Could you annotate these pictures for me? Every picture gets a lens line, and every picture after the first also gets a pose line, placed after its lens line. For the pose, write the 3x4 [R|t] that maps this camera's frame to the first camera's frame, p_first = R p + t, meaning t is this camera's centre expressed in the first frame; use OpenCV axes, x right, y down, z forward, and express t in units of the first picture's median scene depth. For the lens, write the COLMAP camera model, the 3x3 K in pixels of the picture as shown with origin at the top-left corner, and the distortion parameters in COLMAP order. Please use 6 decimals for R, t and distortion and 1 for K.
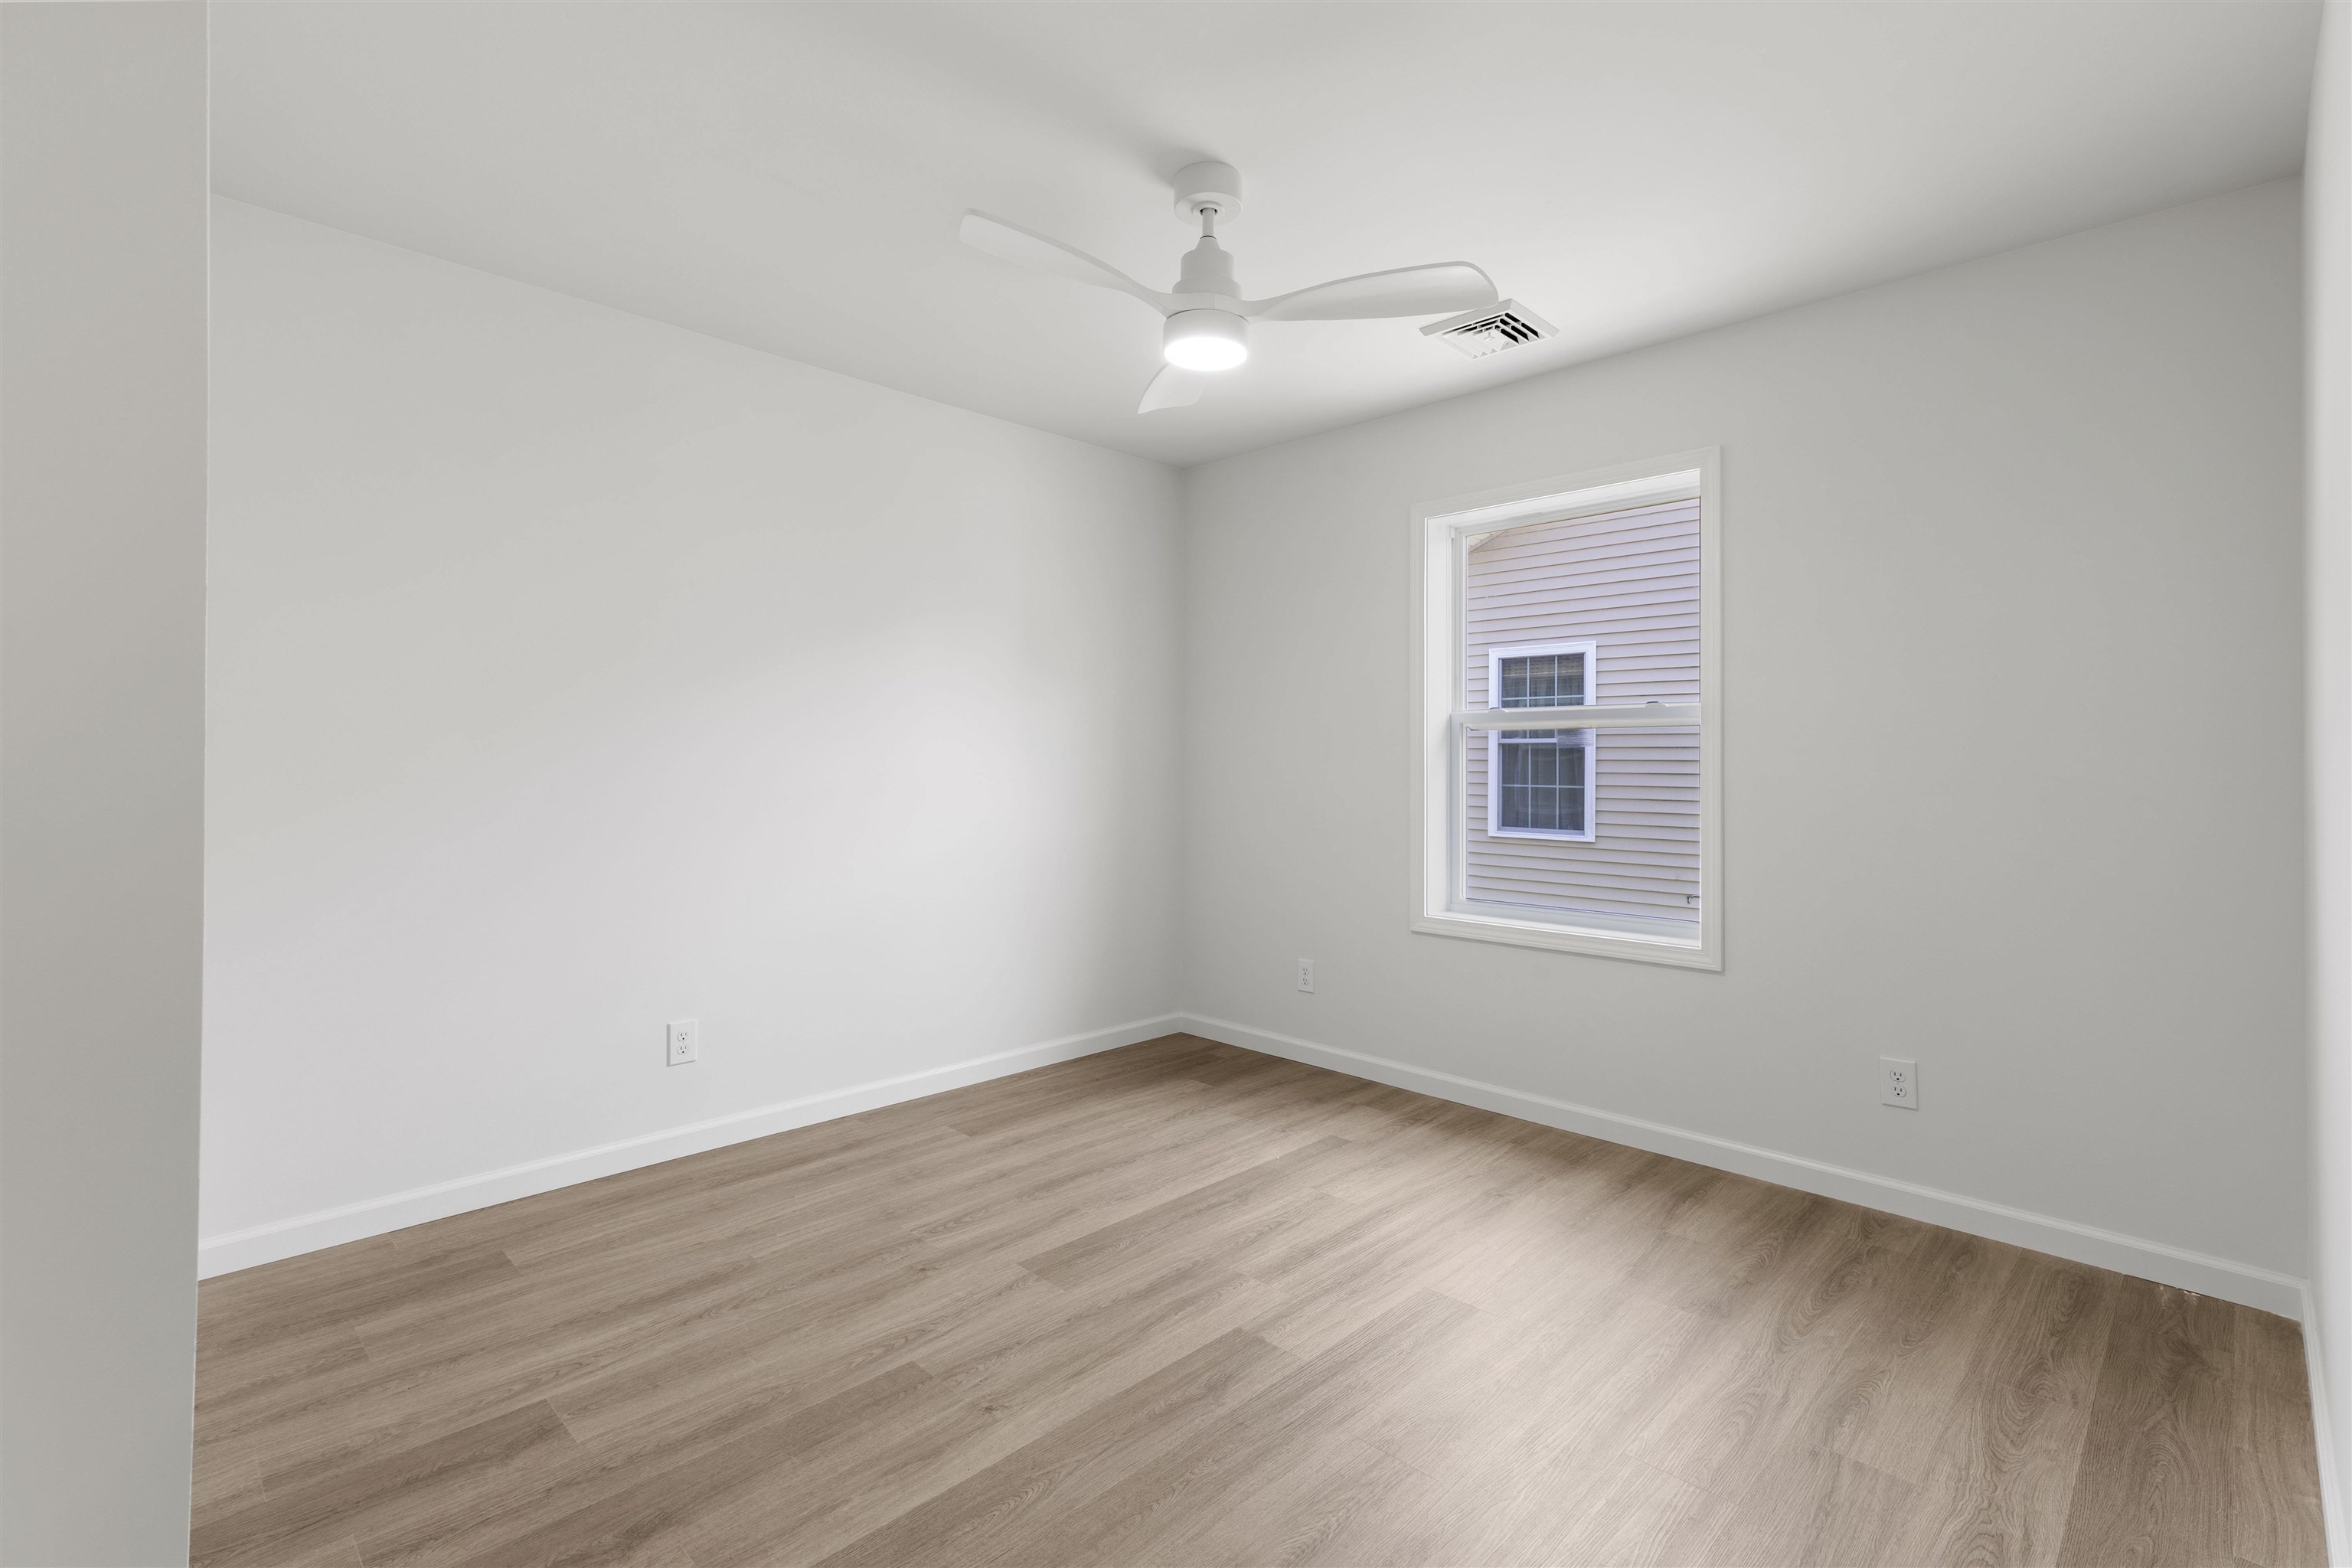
lens RADIAL K [[1054.5, 0, 1186.9], [0, 1054.5, 787.7], [0, 0, 1]] dist [0.006609, -0.000273]
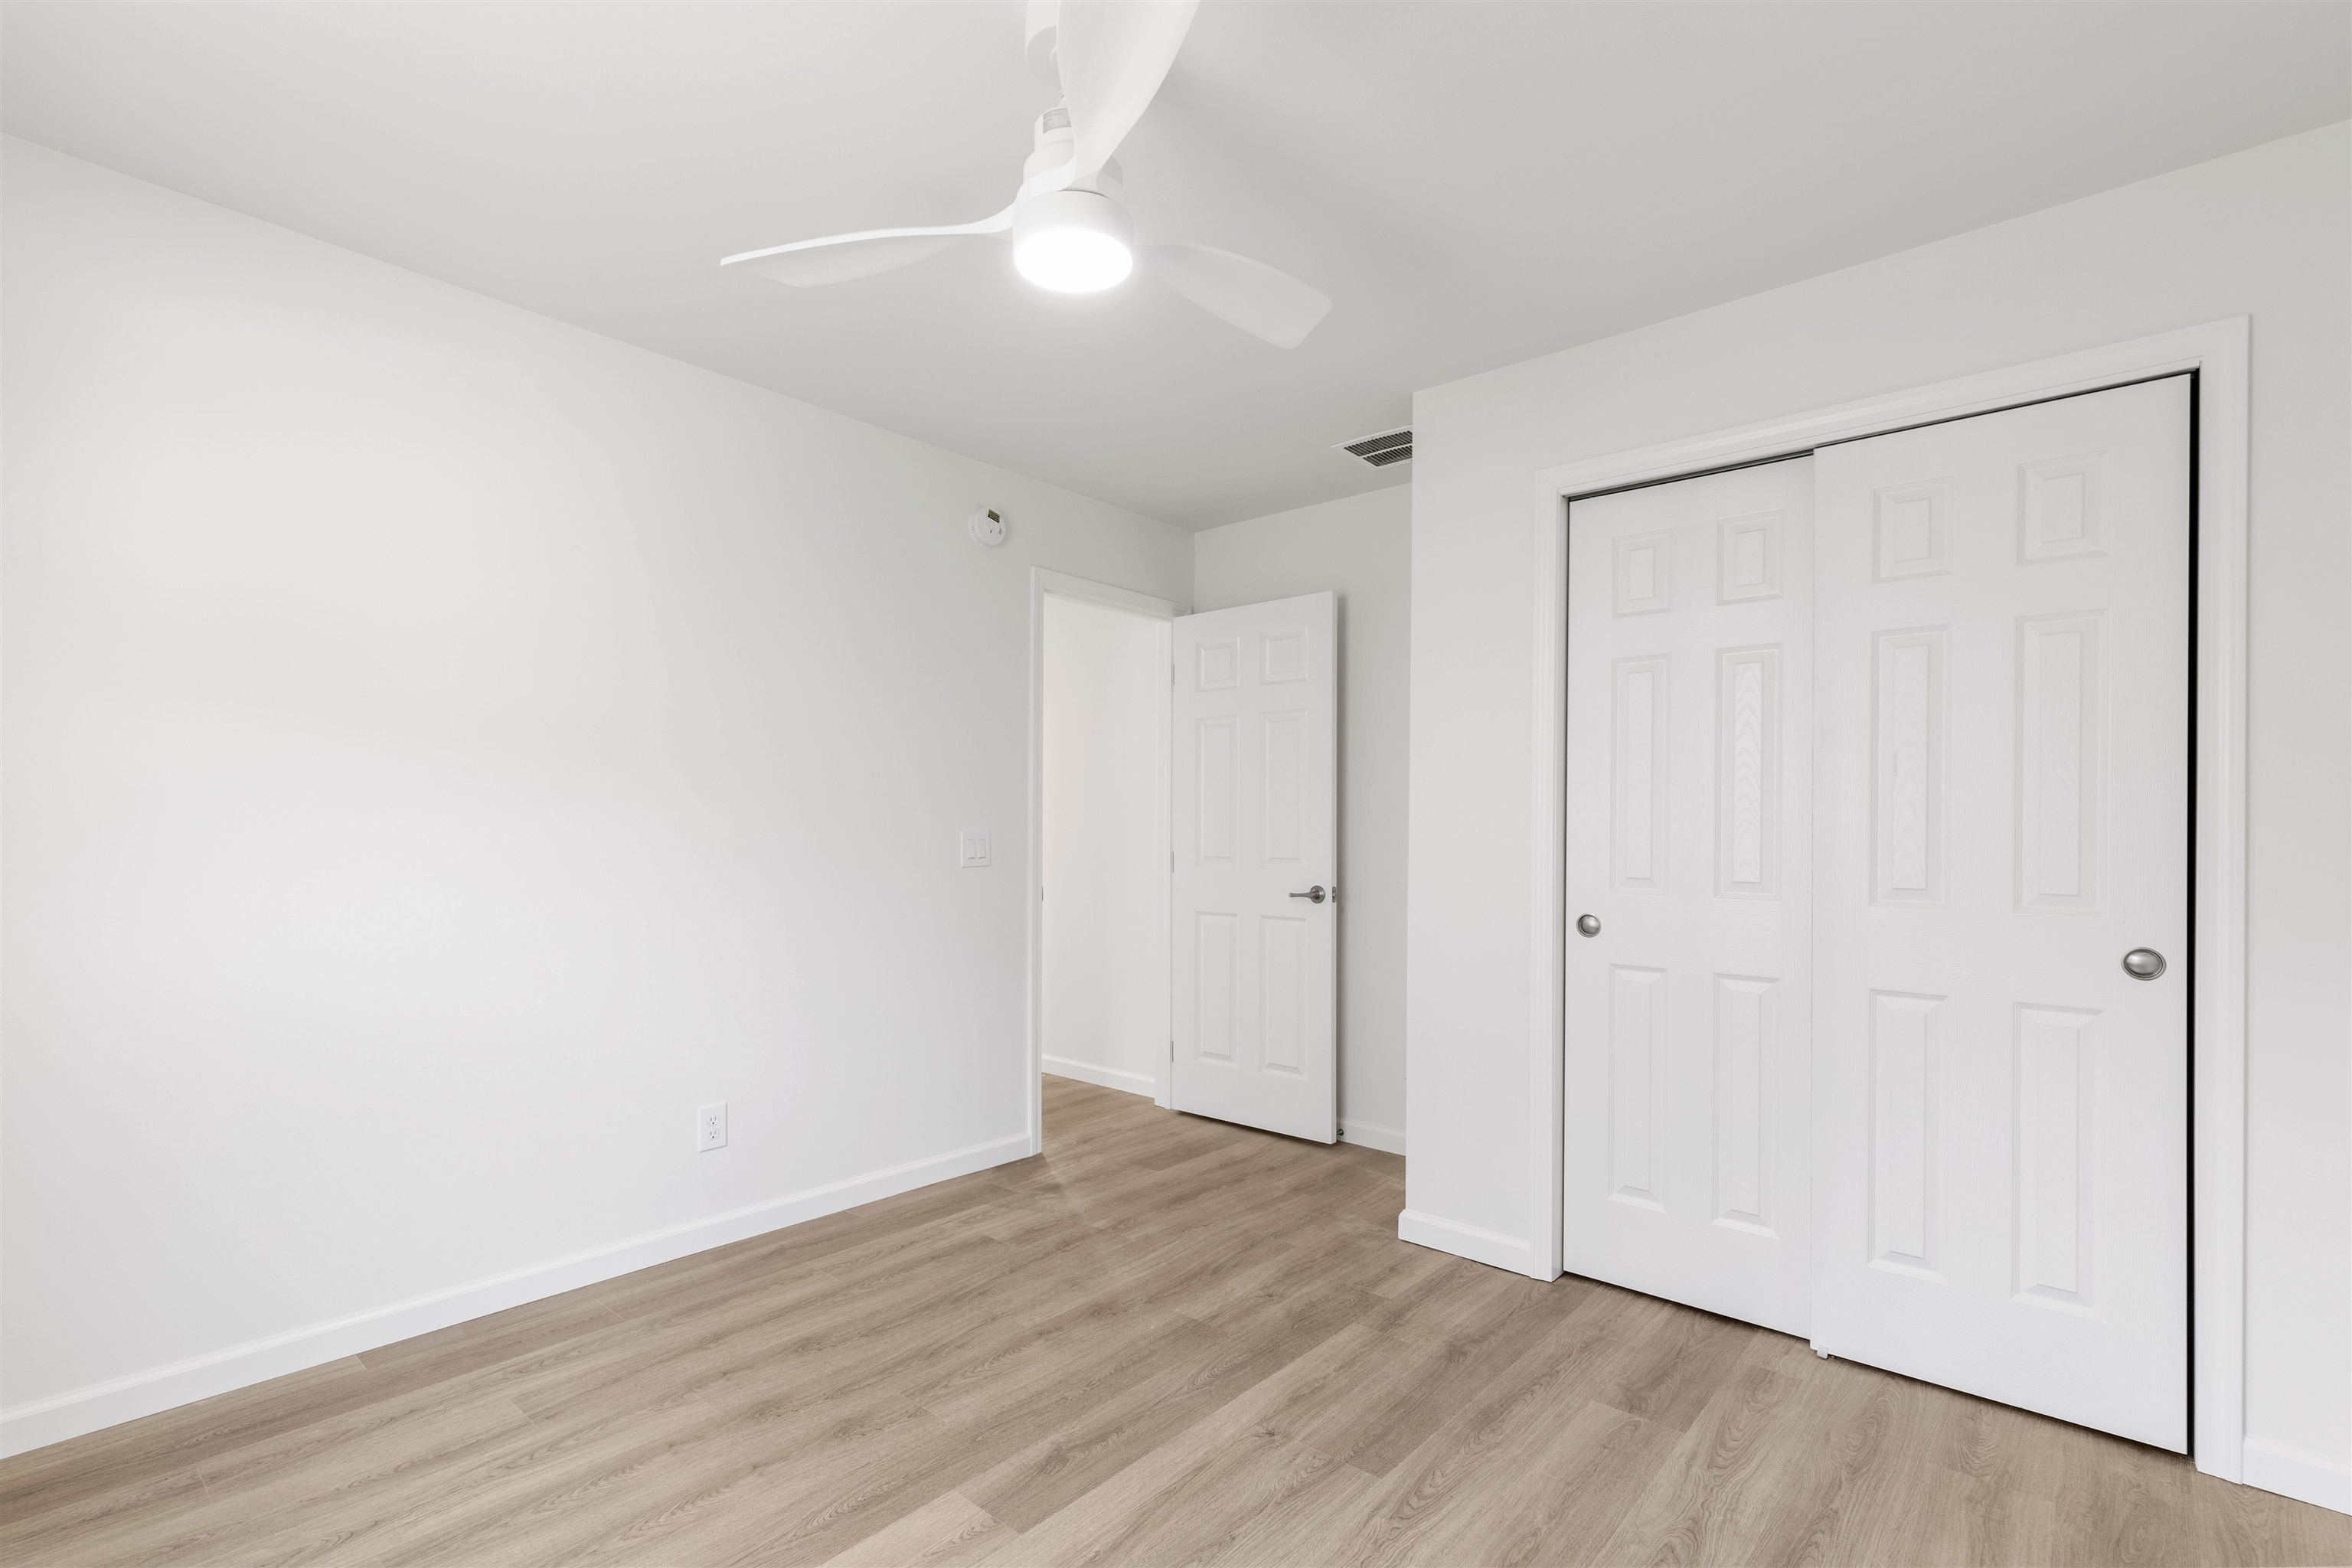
lens RADIAL K [[1054.5, 0, 1186.9], [0, 1054.5, 787.7], [0, 0, 1]] dist [0.006609, -0.000273]
pose [[-0.997026, -0.015402, -0.075513, -0.008597], [-0.014387, 0.999799, -0.013962, -0.050635], [0.075713, -0.012834, -0.997047, 1.847697]]
